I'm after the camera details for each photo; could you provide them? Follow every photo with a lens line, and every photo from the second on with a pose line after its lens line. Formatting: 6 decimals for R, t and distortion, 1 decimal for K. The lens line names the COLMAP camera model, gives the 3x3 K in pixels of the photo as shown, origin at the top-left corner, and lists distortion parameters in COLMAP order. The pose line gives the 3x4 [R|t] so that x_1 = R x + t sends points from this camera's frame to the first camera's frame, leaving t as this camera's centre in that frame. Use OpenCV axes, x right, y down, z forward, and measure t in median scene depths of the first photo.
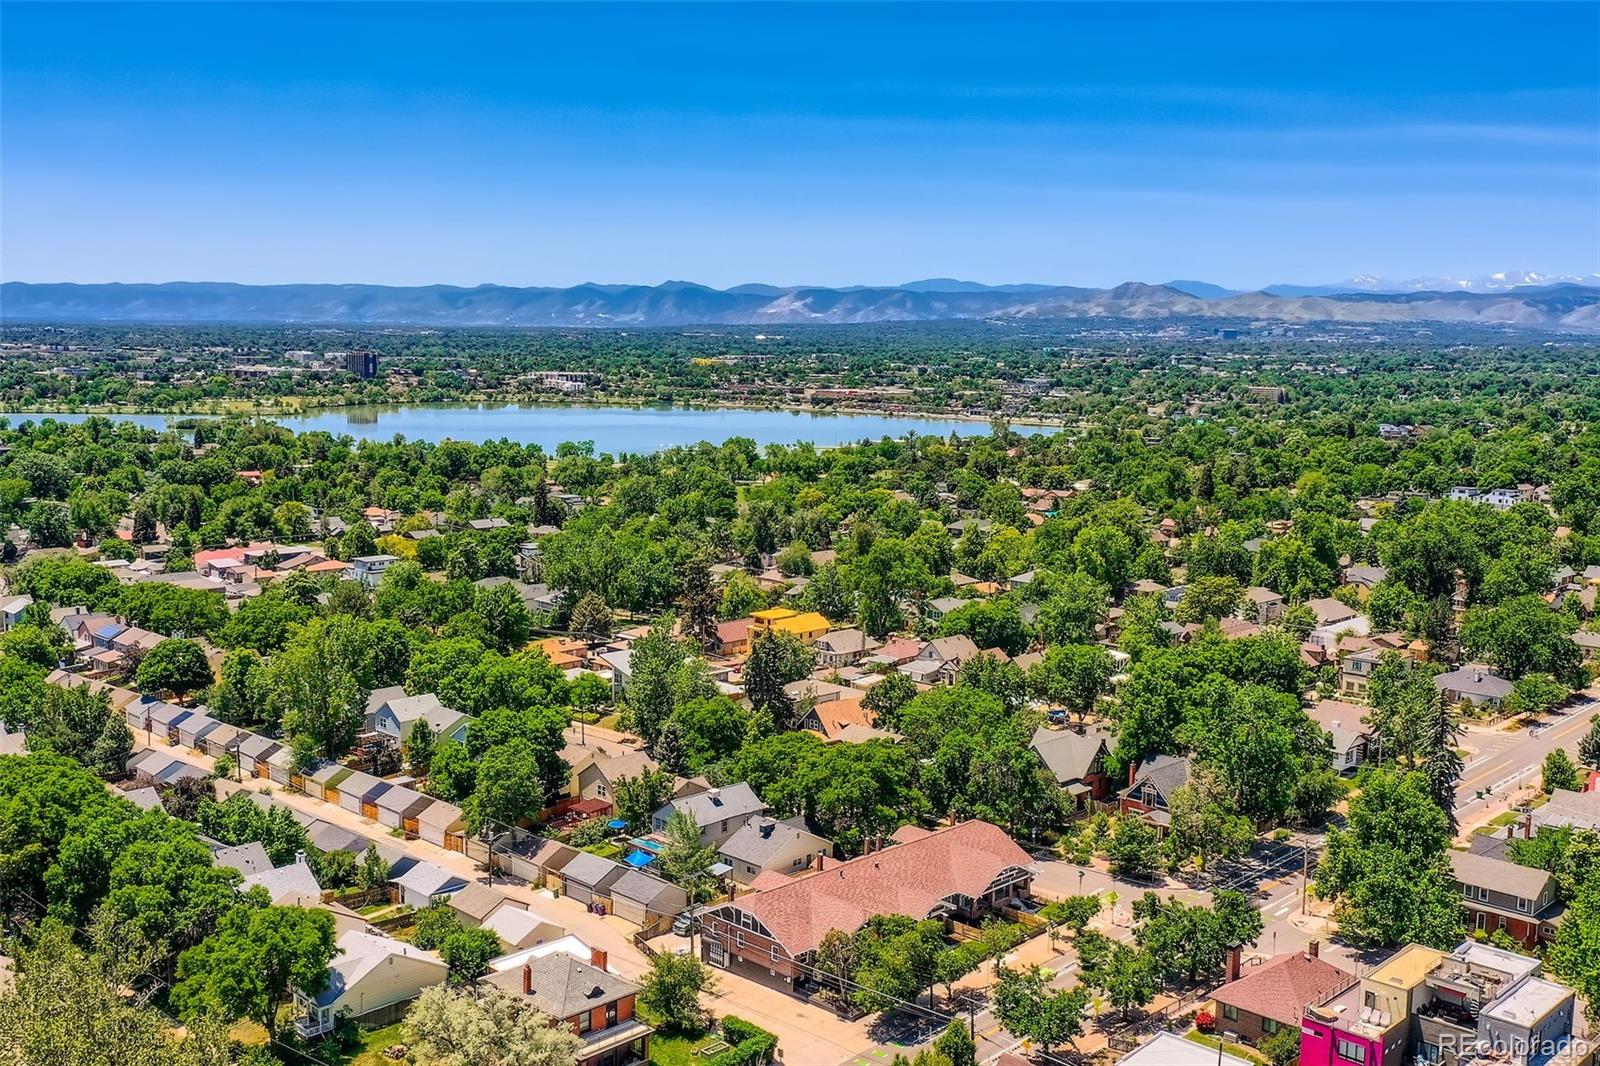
lens RADIAL K [[1536.6, 0, 800.0], [0, 1536.6, 533.0], [0, 0, 1]] dist [-0.007829, 0.009132]
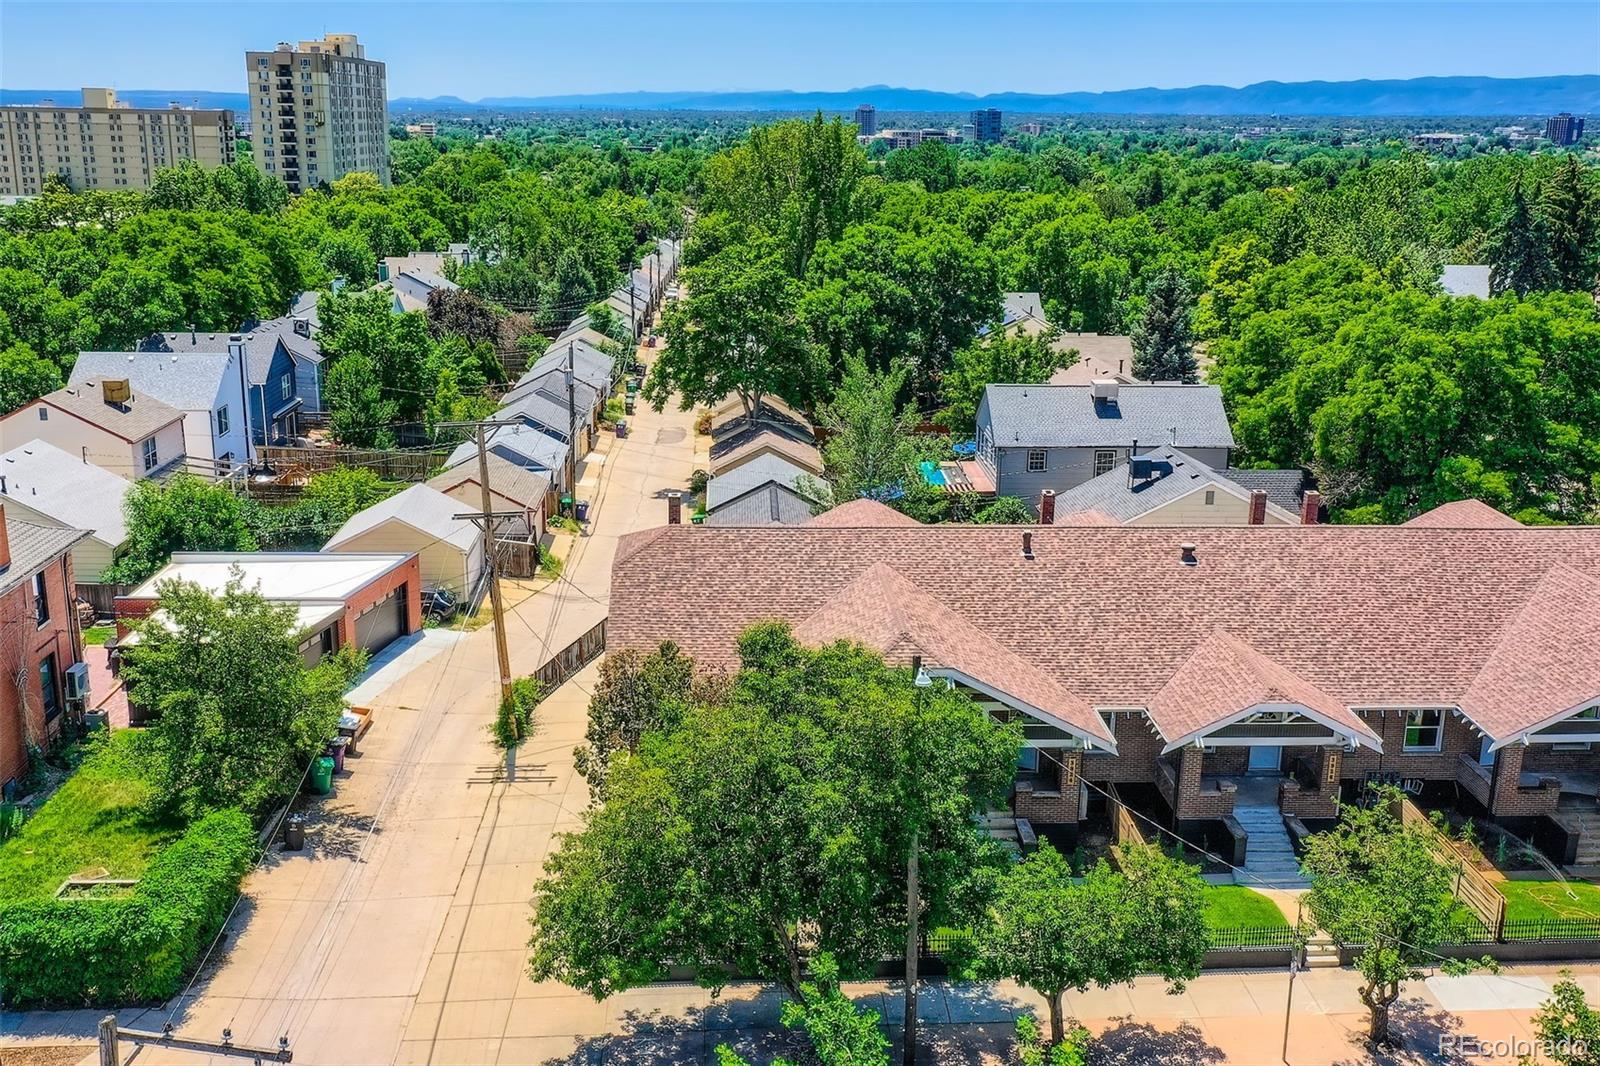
lens RADIAL K [[1536.6, 0, 800.0], [0, 1536.6, 533.0], [0, 0, 1]] dist [-0.007829, 0.009132]
pose [[0.729412, 0.168822, -0.662916, 0.065192], [-0.083221, 0.983771, 0.158964, 0.057371], [0.678994, -0.060782, 0.731623, 0.243788]]
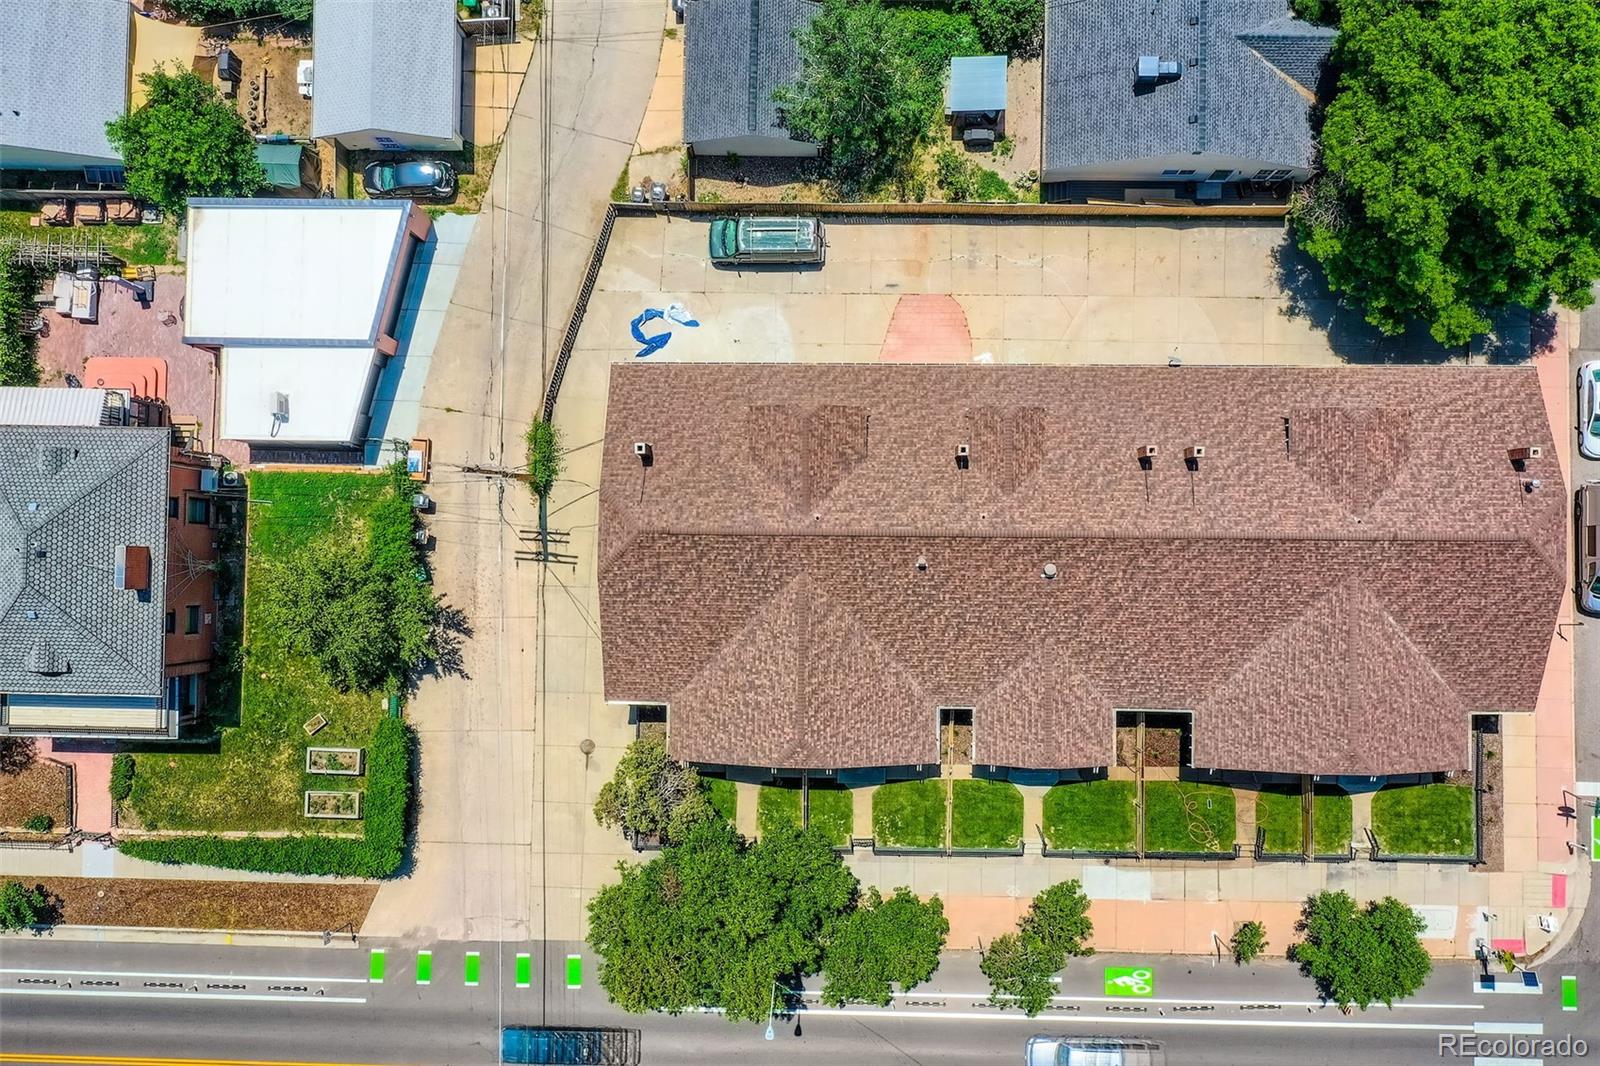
lens RADIAL K [[1536.6, 0, 800.0], [0, 1536.6, 533.0], [0, 0, 1]] dist [-0.007829, 0.009132]
pose [[0.684747, 0.726623, -0.056038, 0.007982], [-0.046234, 0.120051, 0.991691, -0.052318], [0.727313, -0.676466, 0.115799, 0.307110]]
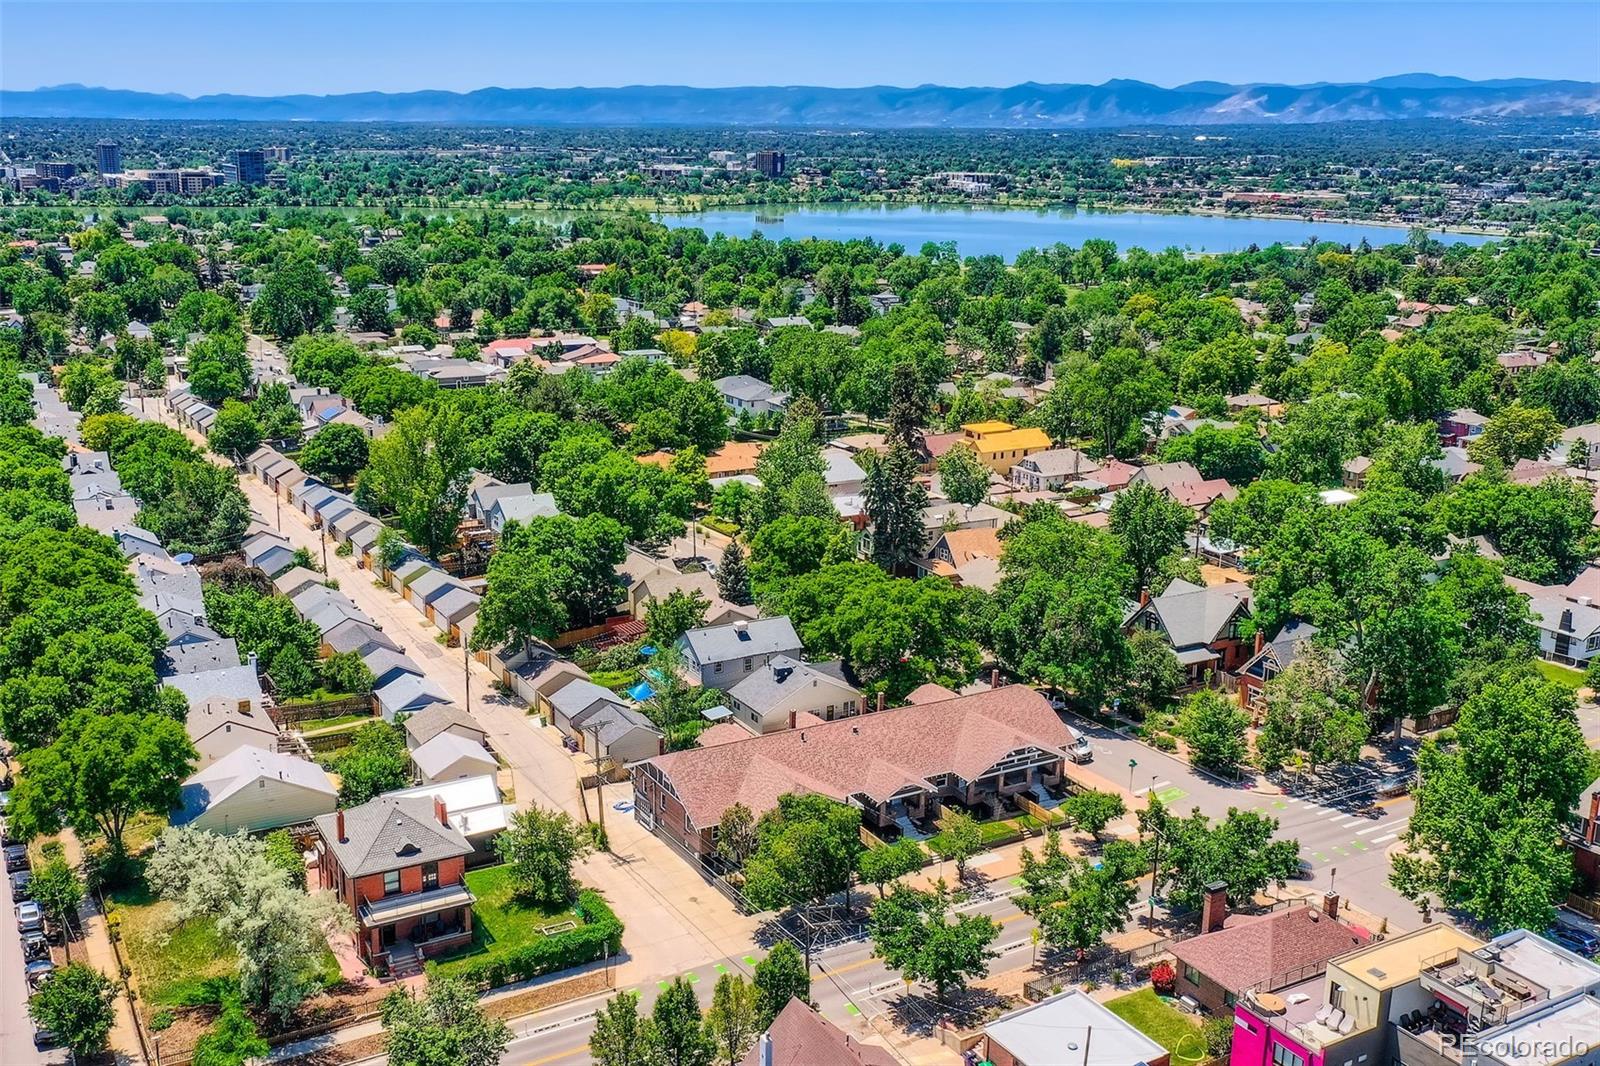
lens RADIAL K [[1536.6, 0, 800.0], [0, 1536.6, 533.0], [0, 0, 1]] dist [-0.007829, 0.009132]
pose [[0.961714, 0.066522, -0.265860, 0.079085], [-0.033084, 0.991180, 0.128330, 0.001480], [0.272052, -0.114621, 0.955432, 0.069281]]
